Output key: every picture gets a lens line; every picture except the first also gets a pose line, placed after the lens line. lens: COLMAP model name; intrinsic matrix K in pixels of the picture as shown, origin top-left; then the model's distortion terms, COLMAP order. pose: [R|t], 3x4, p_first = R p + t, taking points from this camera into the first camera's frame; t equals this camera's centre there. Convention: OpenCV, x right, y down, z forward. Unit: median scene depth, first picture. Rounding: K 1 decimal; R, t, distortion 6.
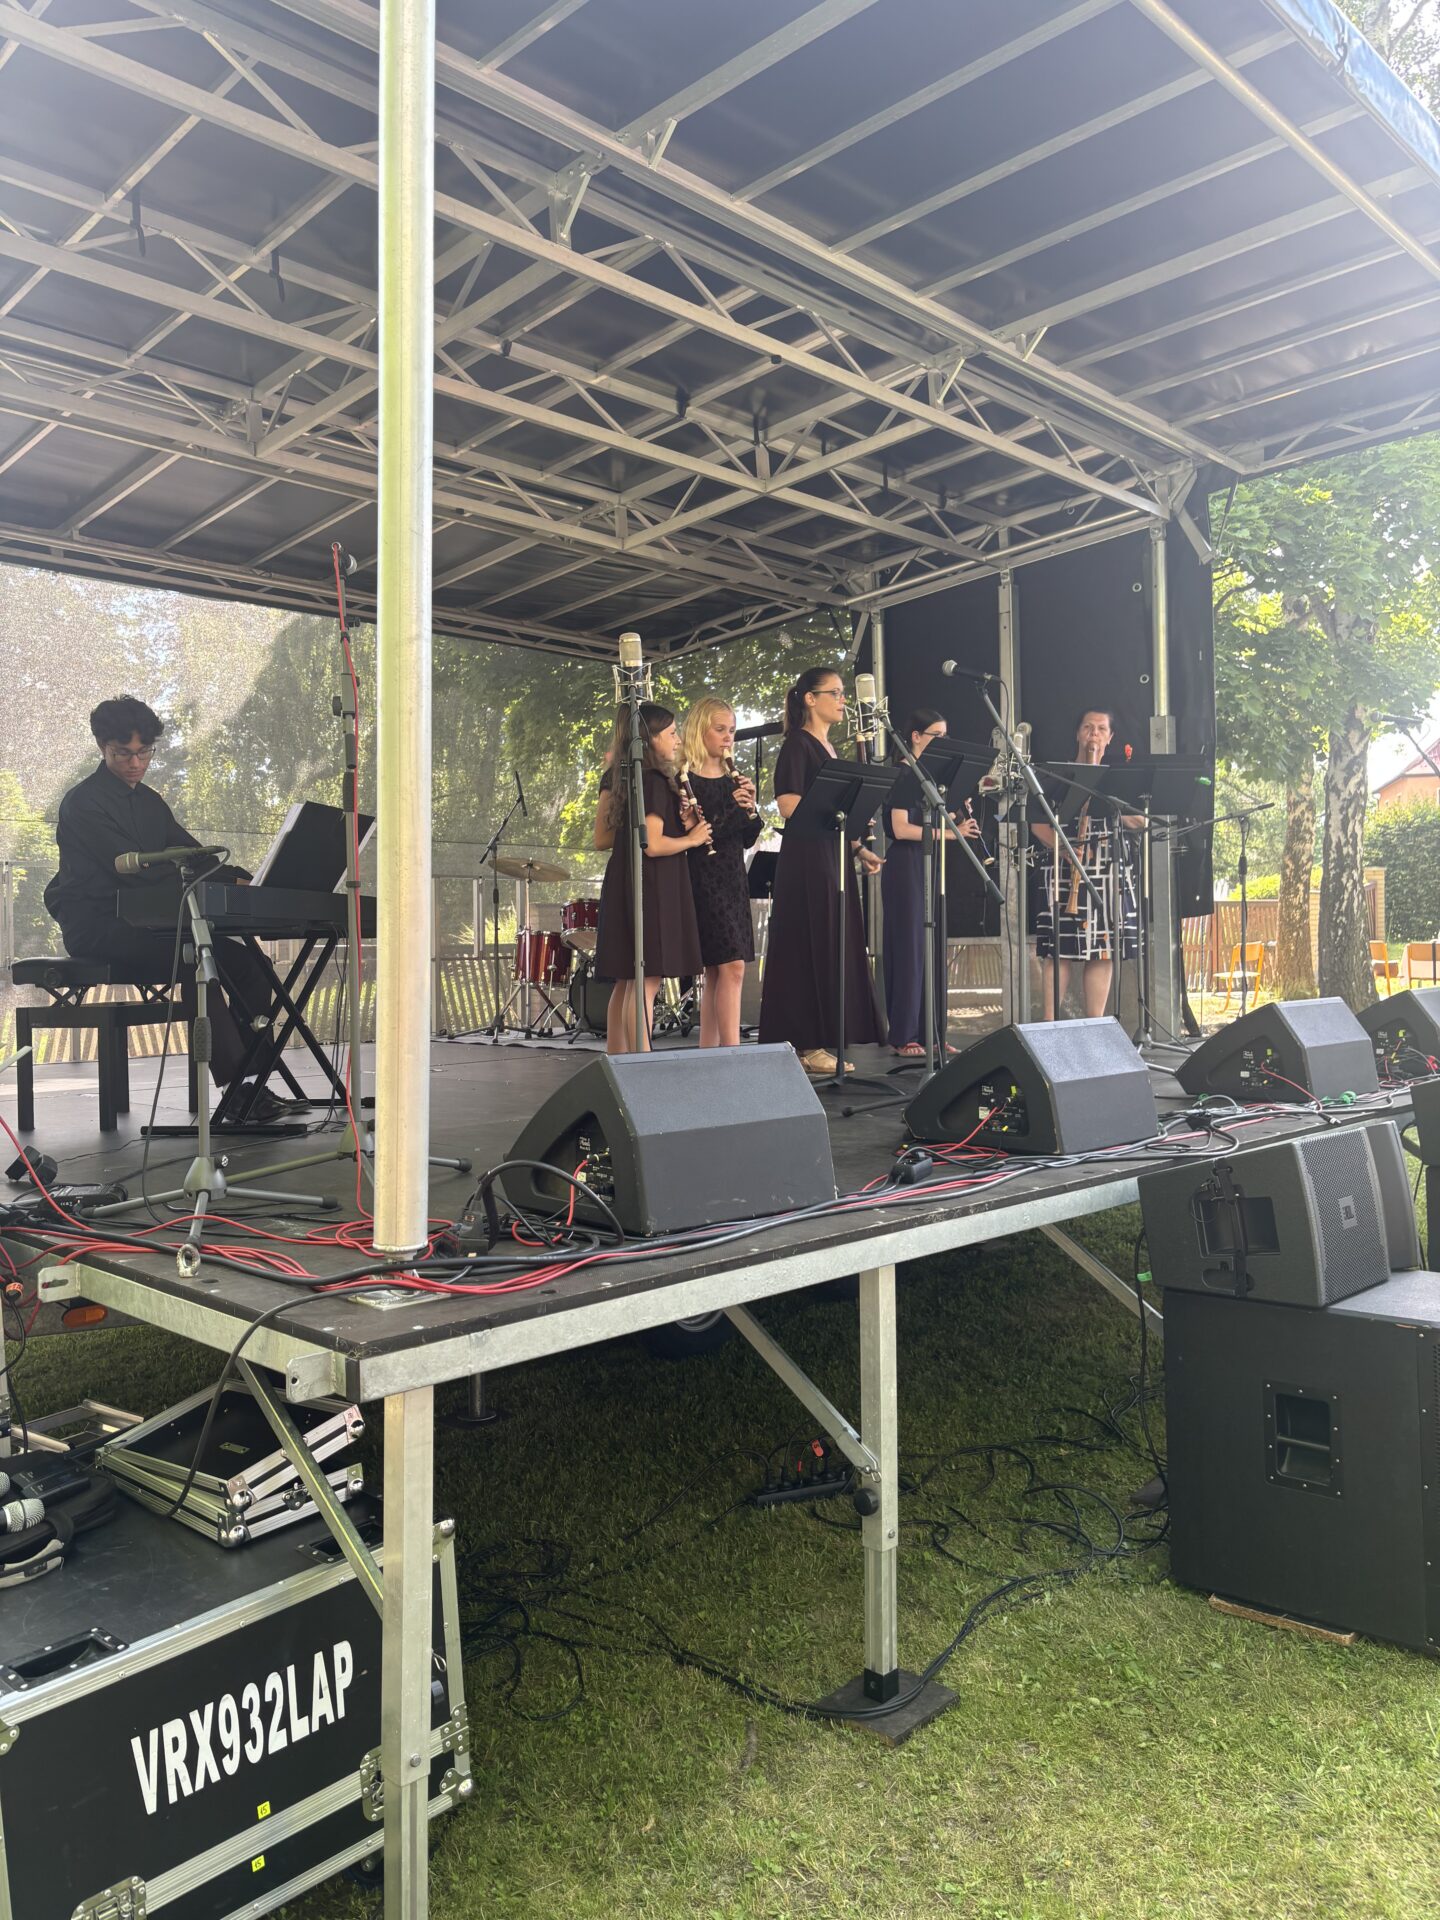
lens RADIAL K [[1456.0, 0, 718.1], [0, 1456.0, 969.4], [0, 0, 1]] dist [0.051915, -0.062018]
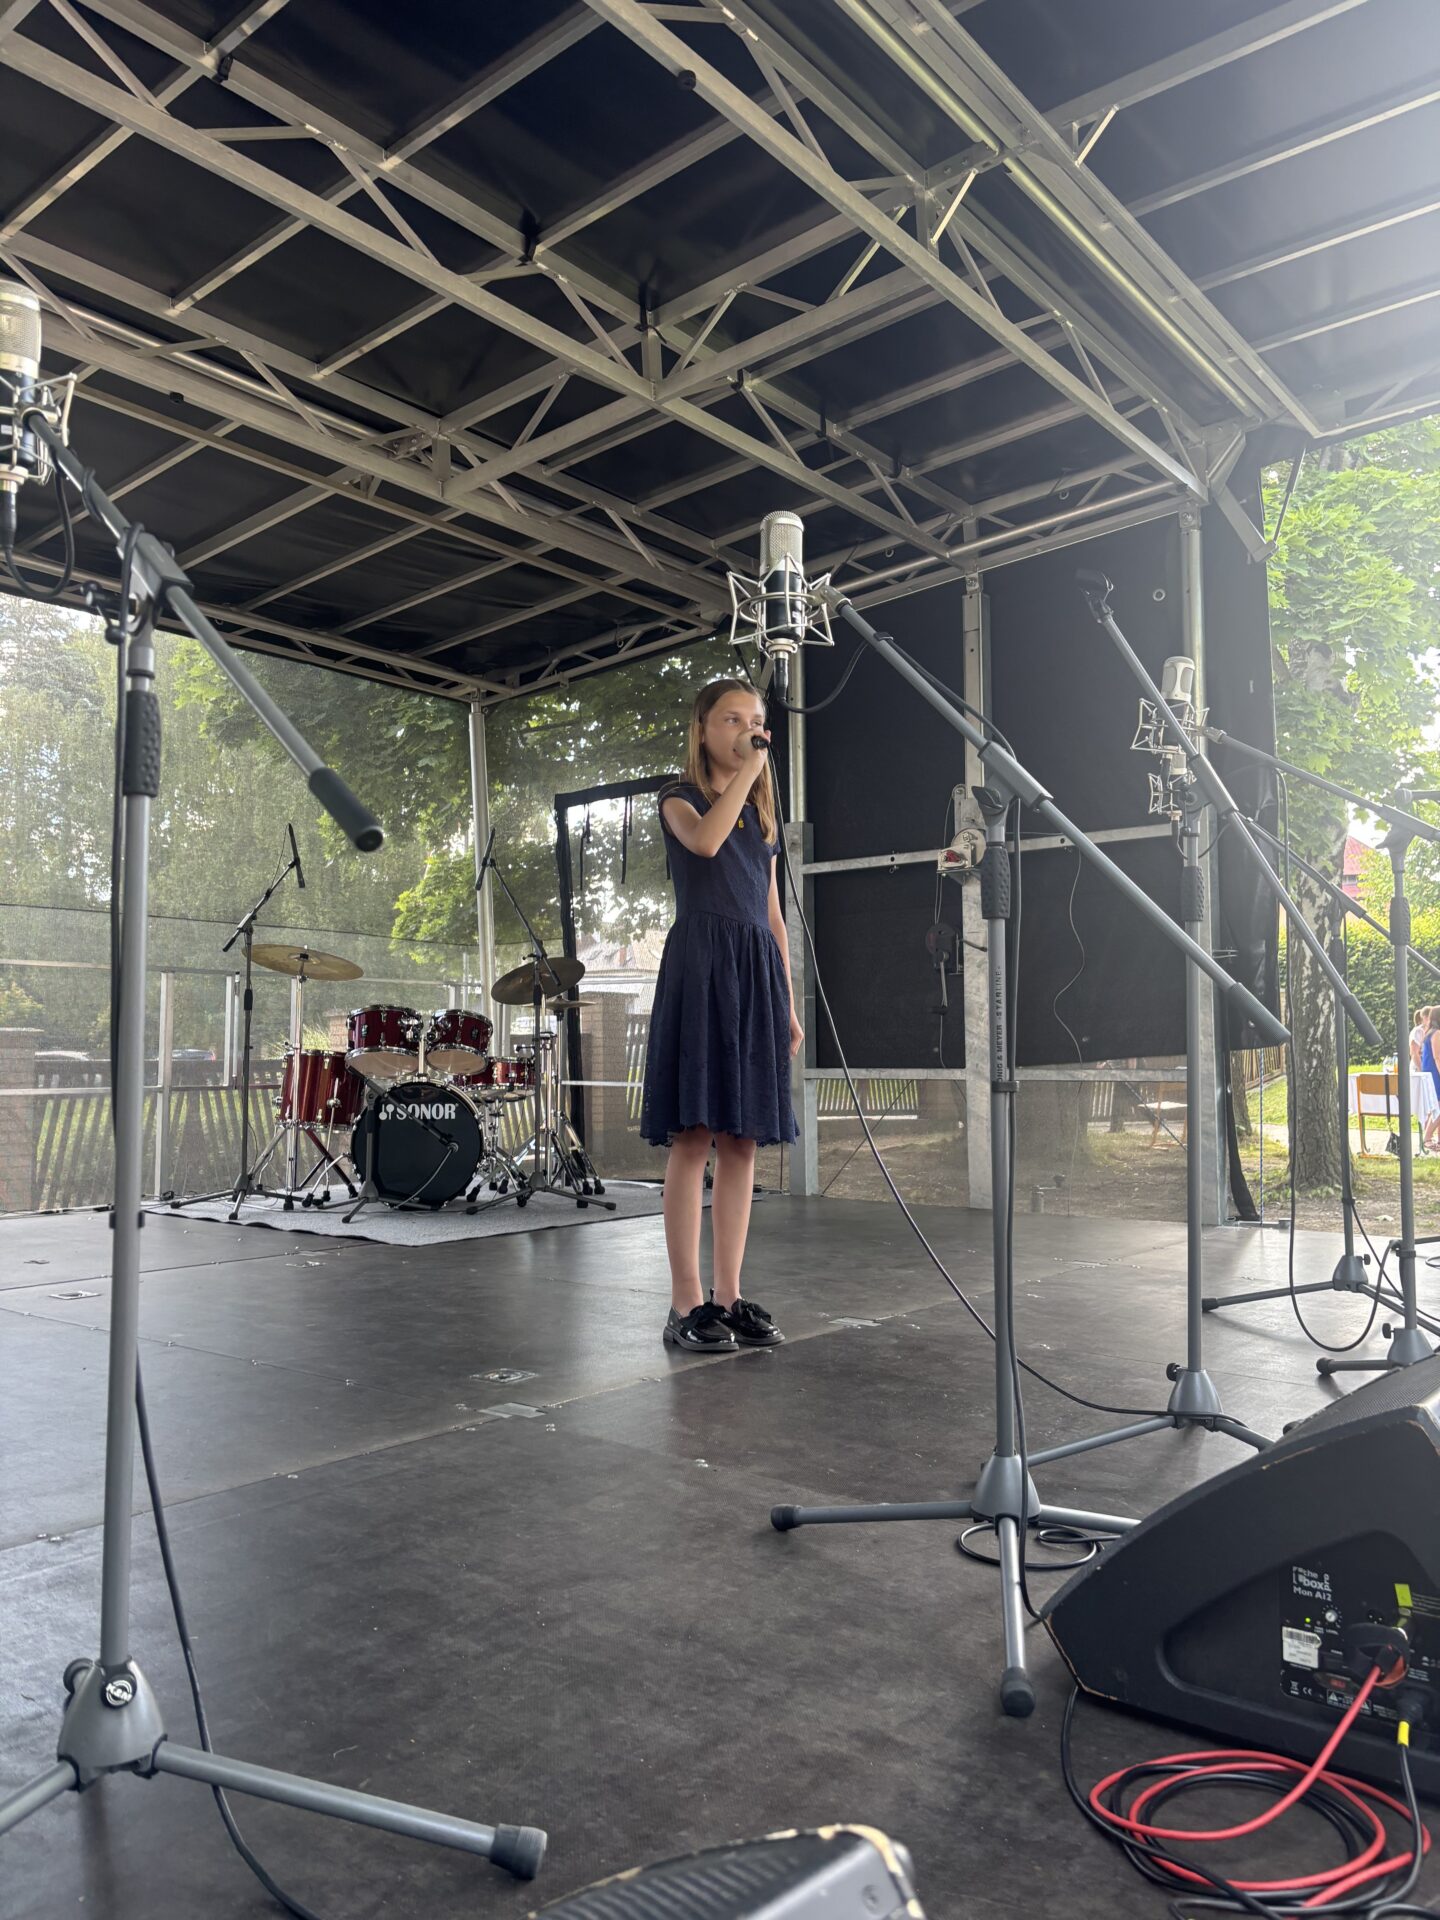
lens RADIAL K [[1456.0, 0, 728.1], [0, 1456.0, 970.6], [0, 0, 1]] dist [0.051915, -0.062018]
pose [[0.994722, 0.021862, 0.100251, 0.004080], [-0.014331, 0.997063, -0.075227, -0.018935], [-0.101601, 0.073393, 0.992114, 0.357355]]
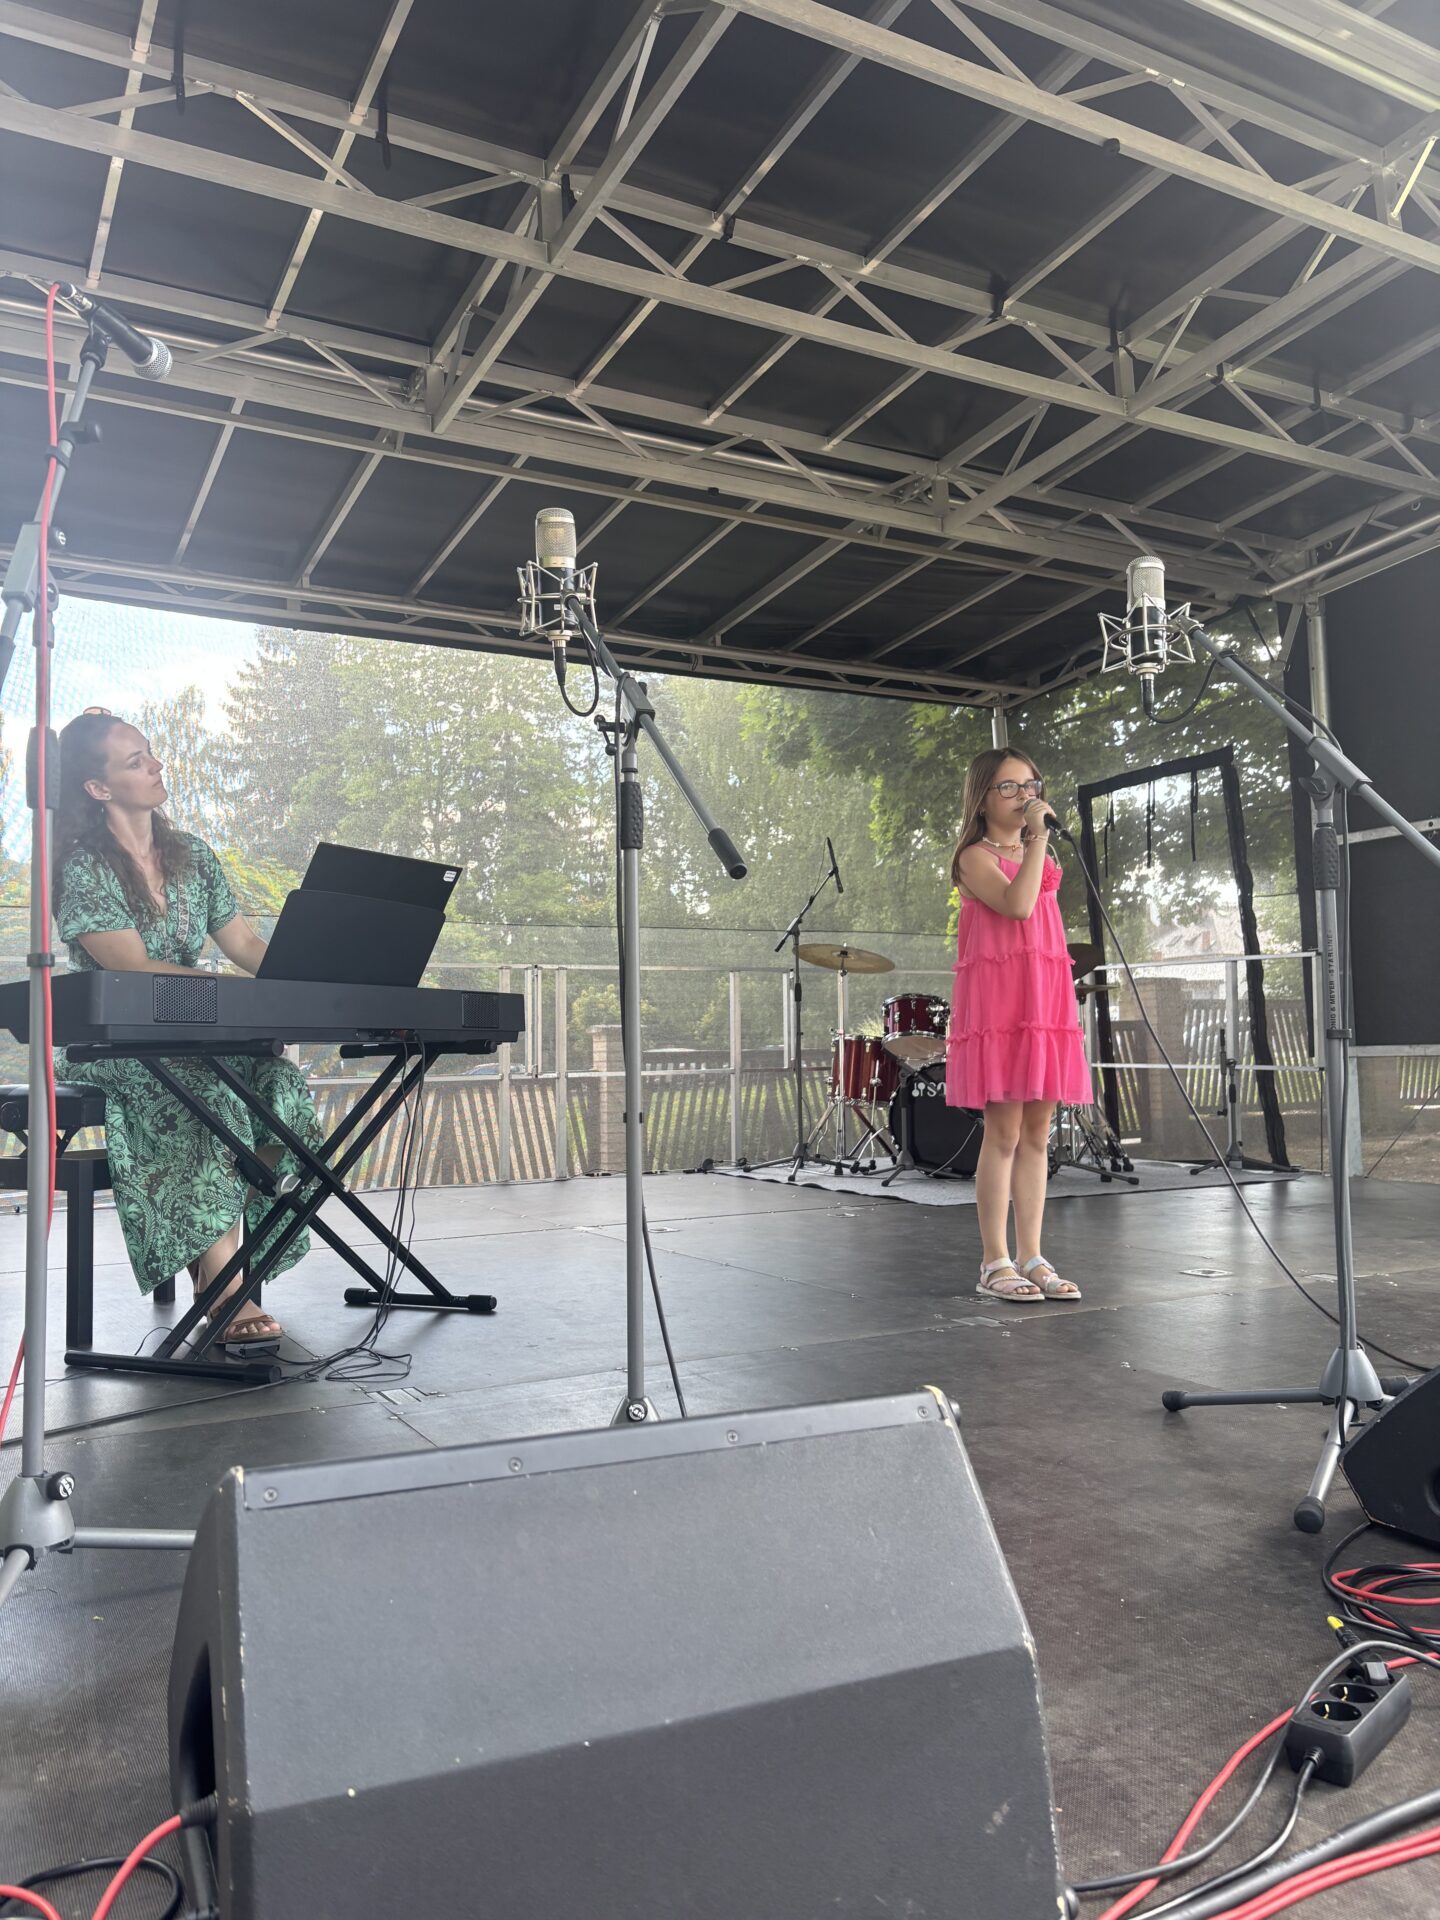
lens RADIAL K [[1456.0, 0, 703.7], [0, 1456.0, 967.0], [0, 0, 1]] dist [0.051915, -0.062018]
pose [[0.953700, -0.017543, -0.300248, 0.044854], [-0.003541, 0.997573, -0.069536, -0.010992], [0.300740, 0.067380, 0.951323, 0.284851]]
